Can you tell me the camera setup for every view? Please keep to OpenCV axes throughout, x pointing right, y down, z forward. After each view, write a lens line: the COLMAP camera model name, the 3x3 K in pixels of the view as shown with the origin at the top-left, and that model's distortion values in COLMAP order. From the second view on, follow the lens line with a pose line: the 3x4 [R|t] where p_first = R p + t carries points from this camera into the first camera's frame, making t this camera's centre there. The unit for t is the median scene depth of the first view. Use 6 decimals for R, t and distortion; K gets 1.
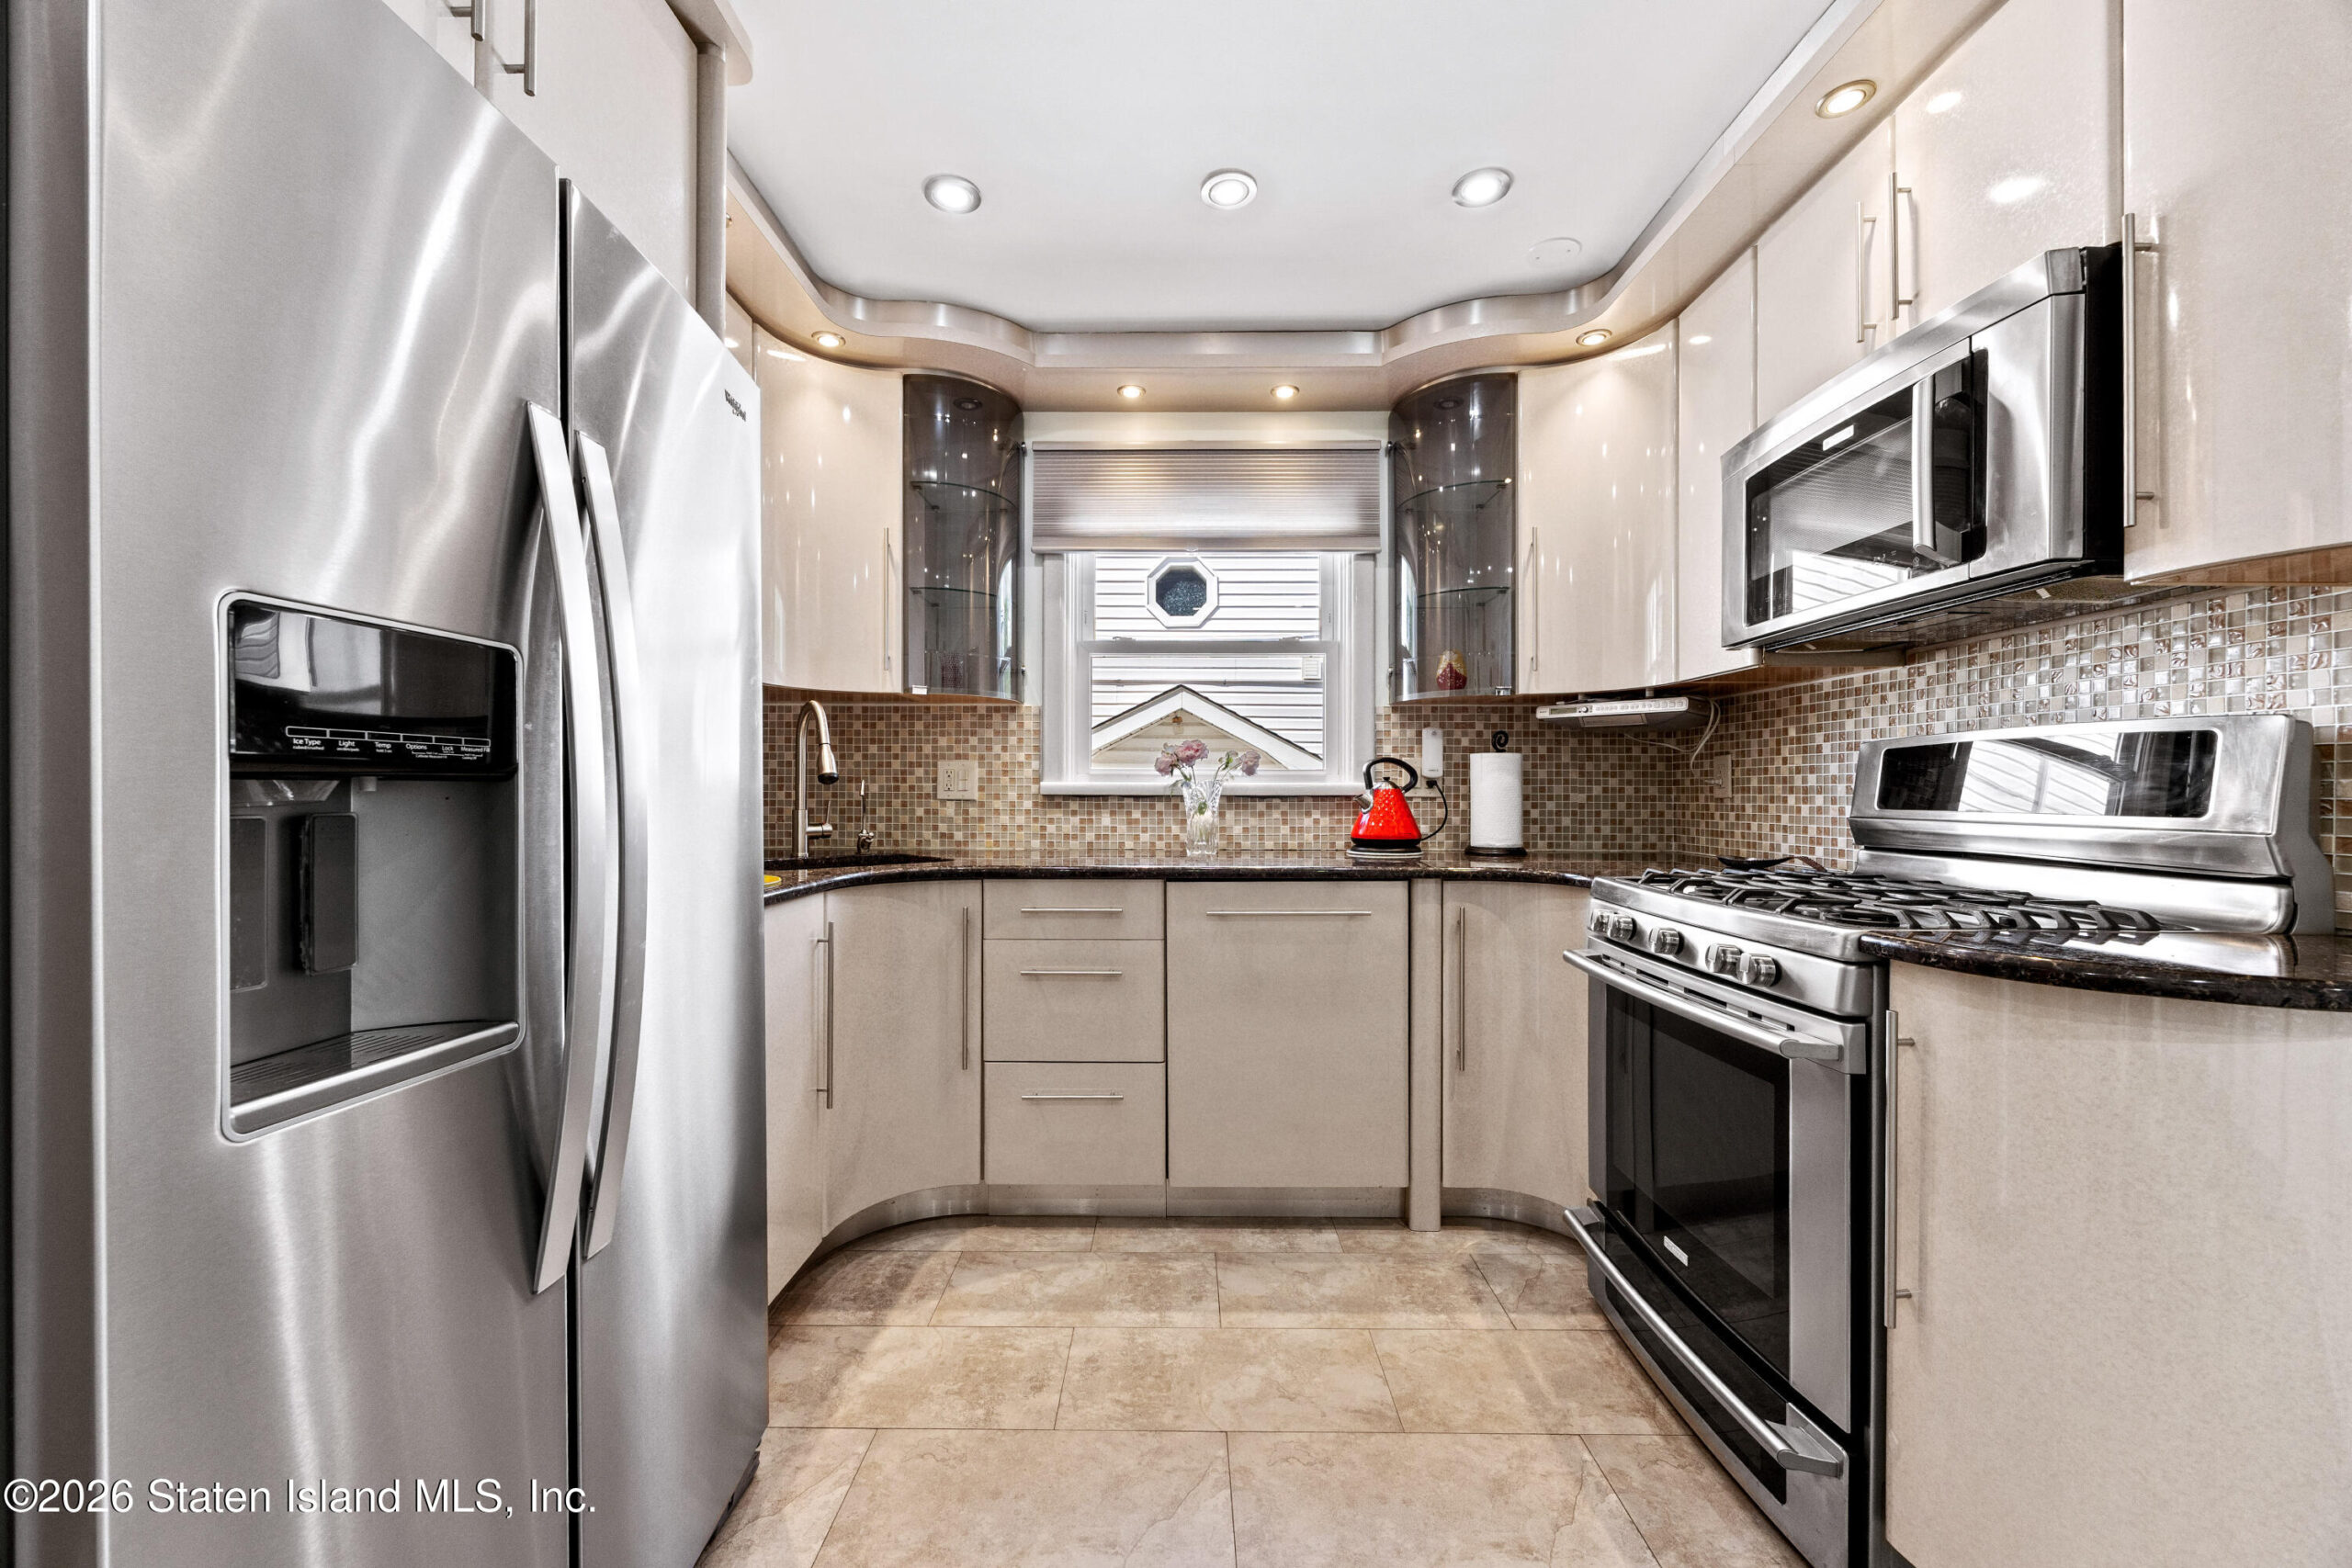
lens RADIAL K [[900.7, 0, 1170.5], [0, 900.7, 790.9], [0, 0, 1]] dist [-0.001454, -0.000105]
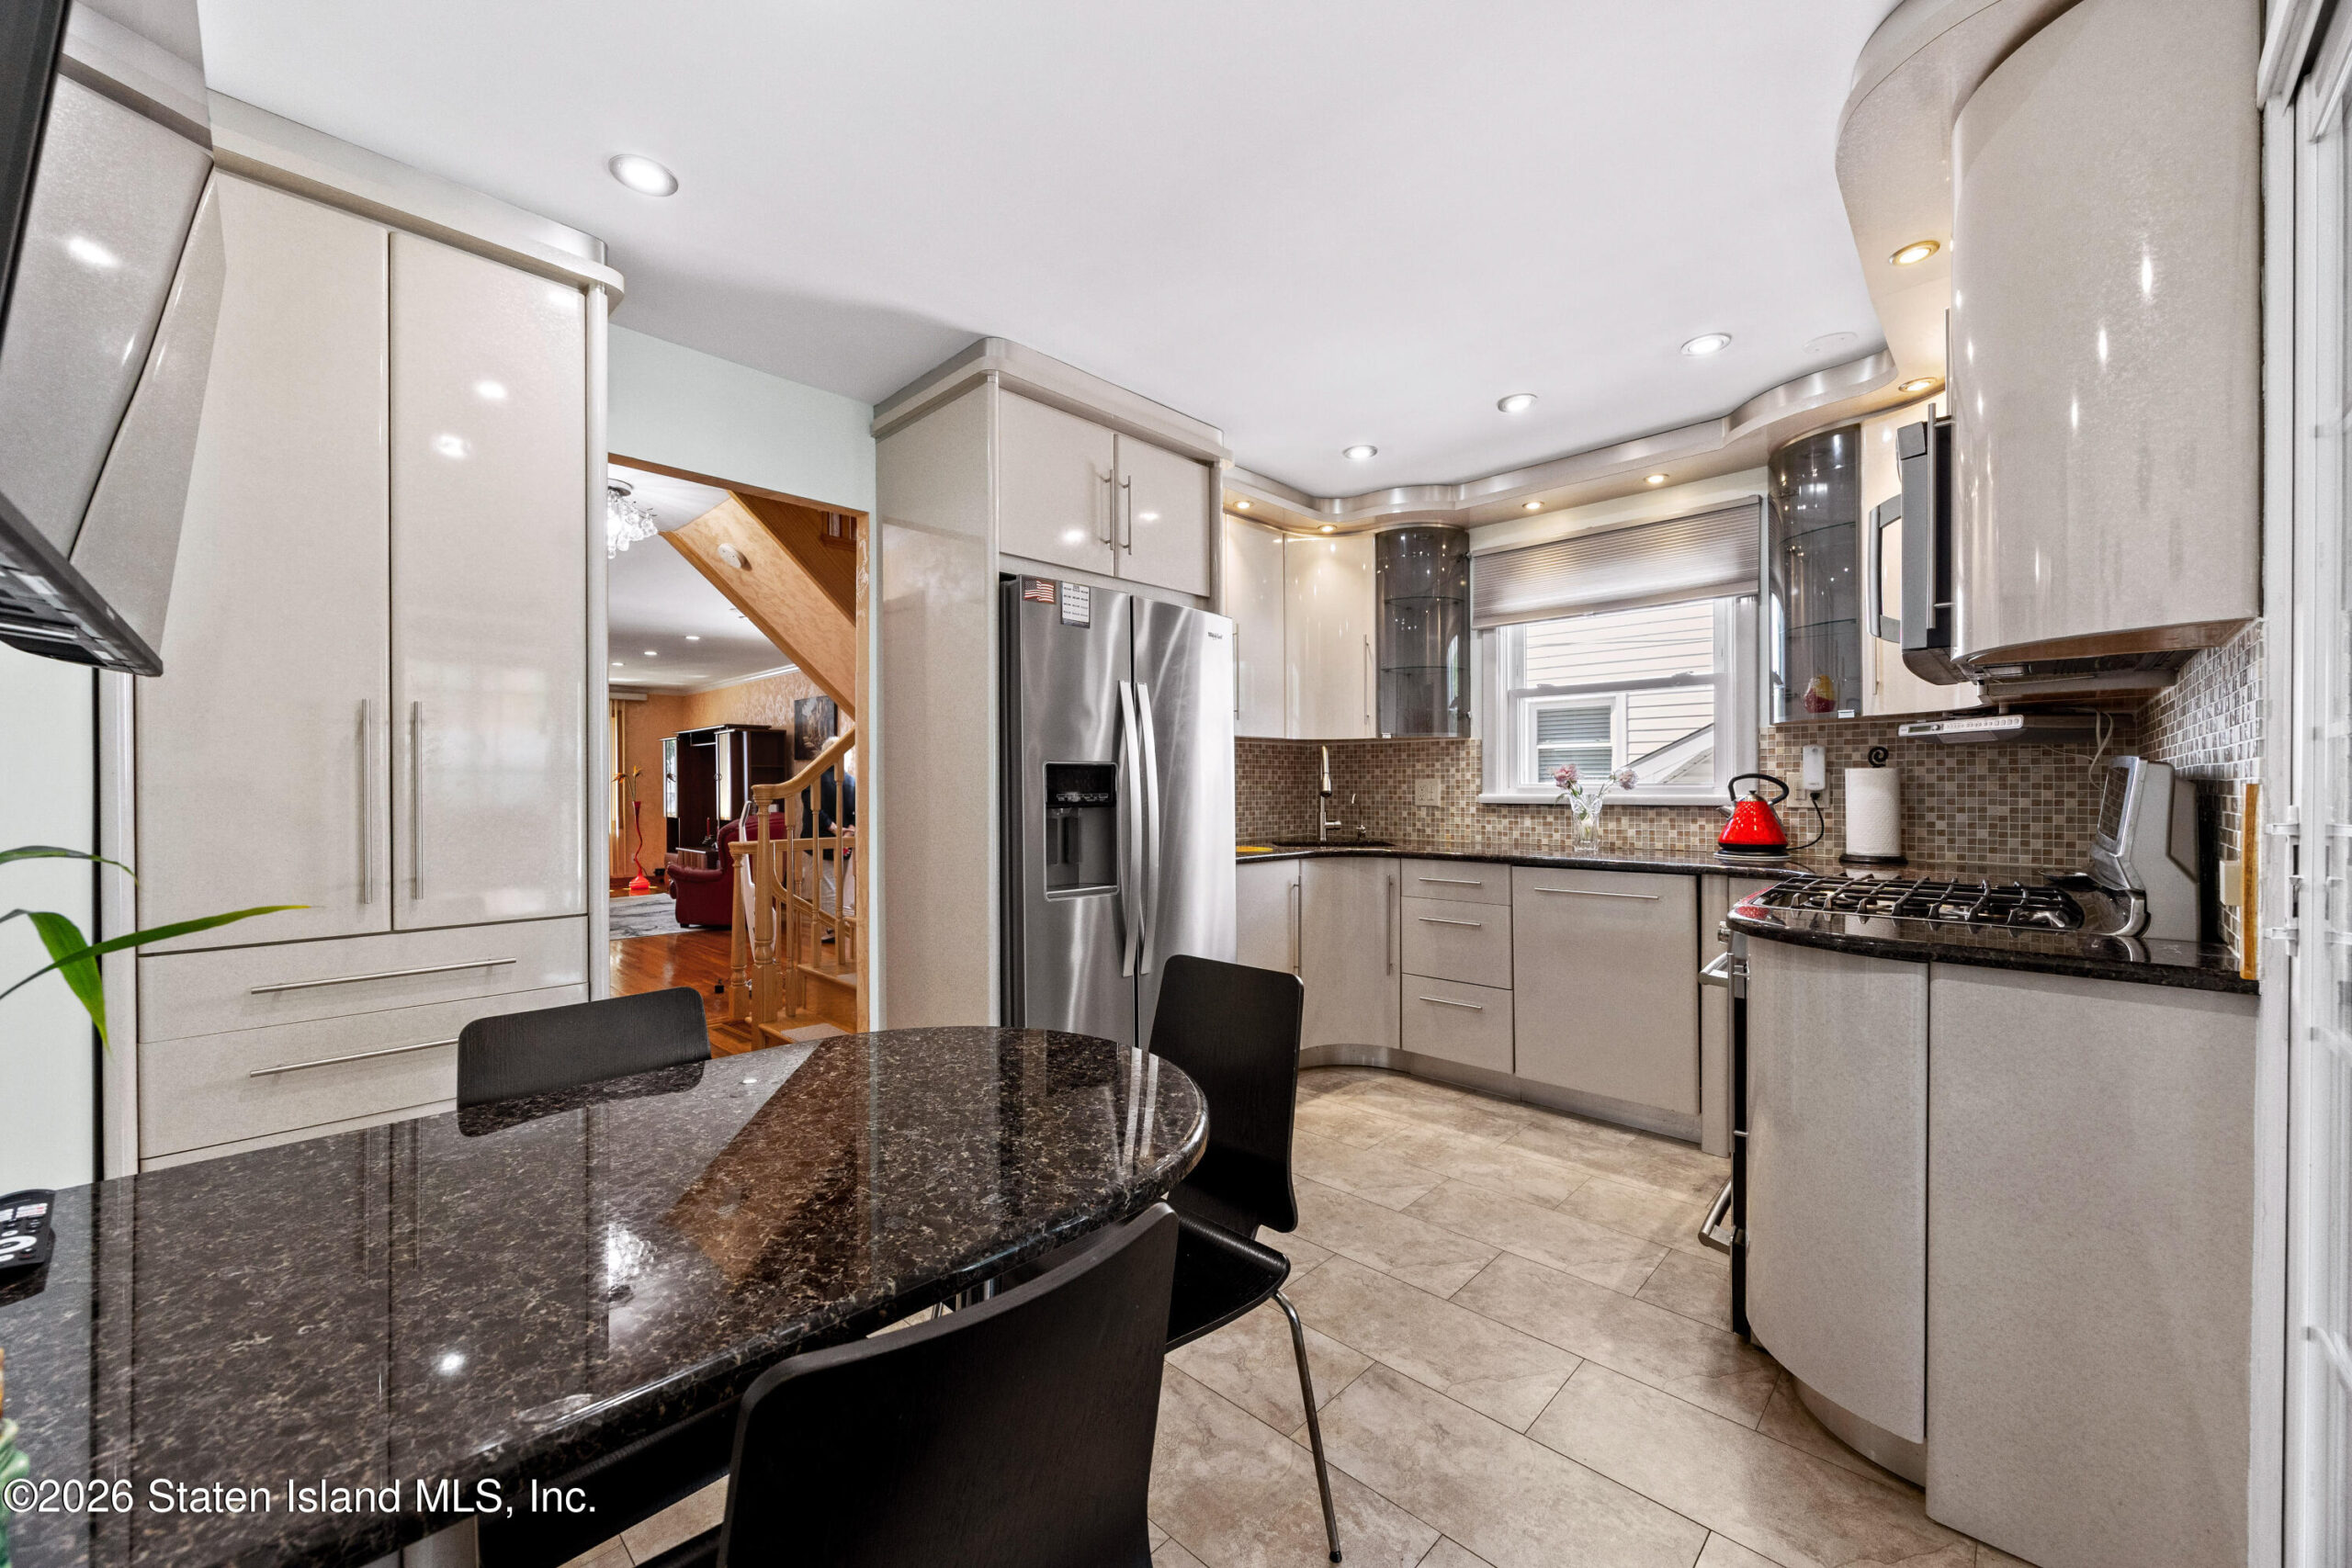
lens RADIAL K [[900.7, 0, 1170.5], [0, 900.7, 790.9], [0, 0, 1]] dist [-0.001454, -0.000105]
pose [[0.717498, -0.002355, -0.696557, 0.491019], [0.007018, 0.999968, 0.003849, -0.023827], [0.696525, -0.007650, 0.717491, -0.340122]]
